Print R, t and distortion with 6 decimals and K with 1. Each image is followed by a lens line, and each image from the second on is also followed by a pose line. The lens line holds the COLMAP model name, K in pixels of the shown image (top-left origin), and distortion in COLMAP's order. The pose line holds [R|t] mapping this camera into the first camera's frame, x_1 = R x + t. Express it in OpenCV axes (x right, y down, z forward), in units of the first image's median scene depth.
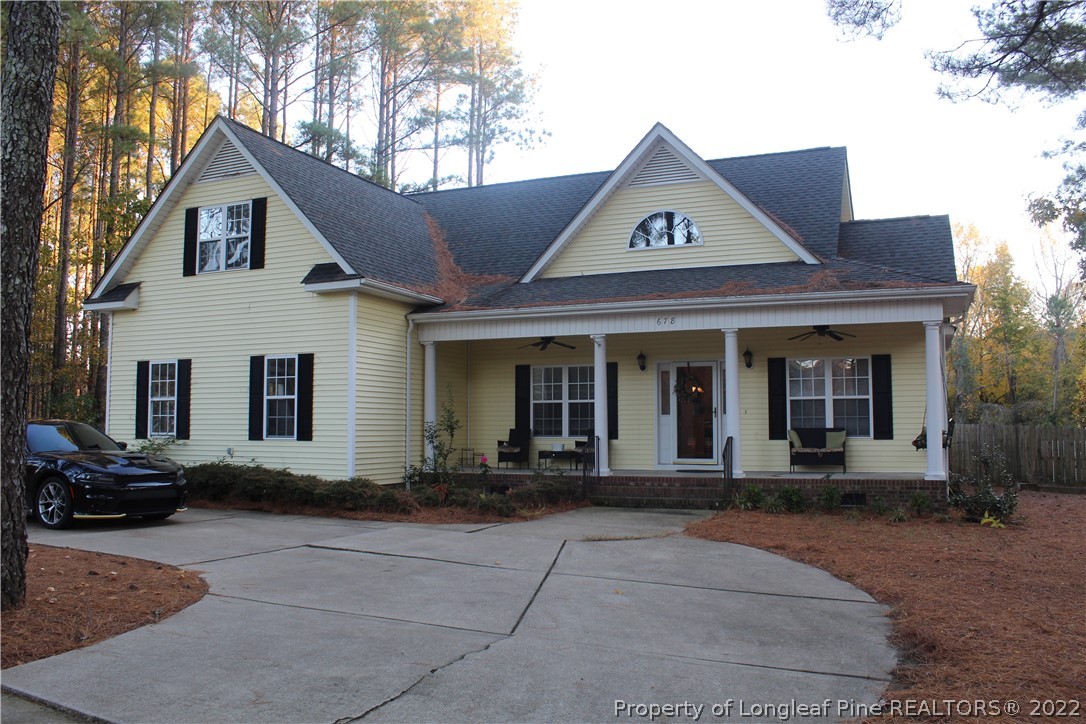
lens RADIAL K [[903.5, 0, 548.1], [0, 903.5, 357.3], [0, 0, 1]] dist [-0.166874, 0.148567]
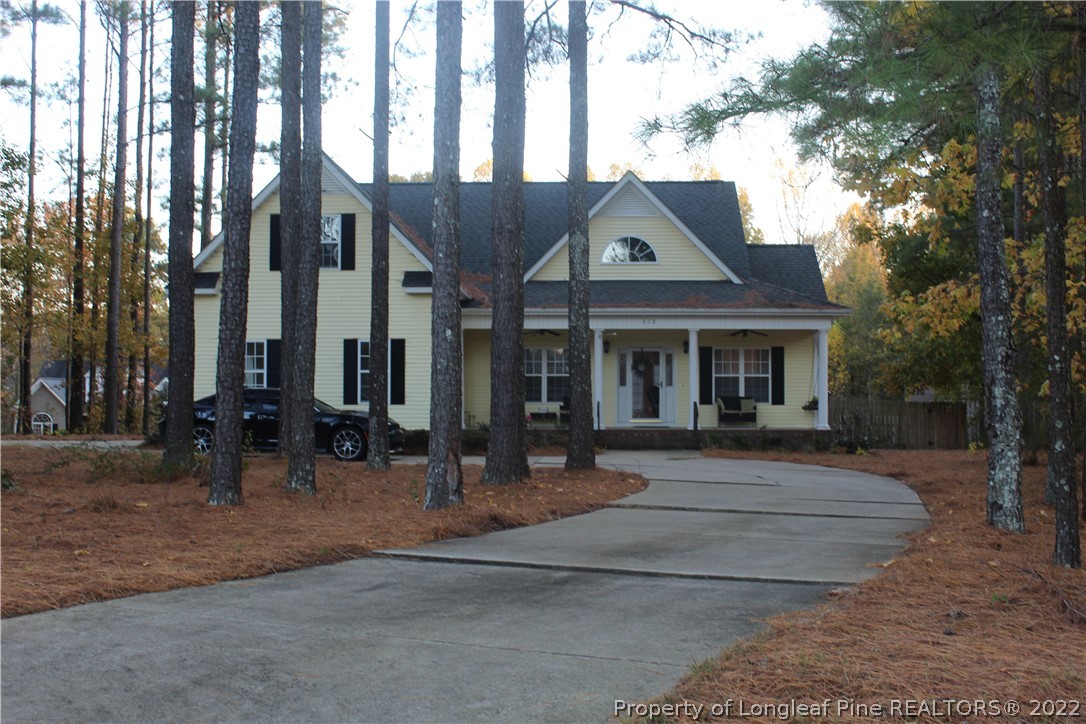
lens RADIAL K [[1248.9, 0, 541.0], [0, 1248.9, 365.5], [0, 0, 1]] dist [-0.120414, 0.000000]
pose [[0.938703, 0.012318, 0.344507, -0.694053], [-0.030171, 0.998462, 0.046508, -0.055716], [-0.343404, -0.054052, 0.937631, -0.788147]]
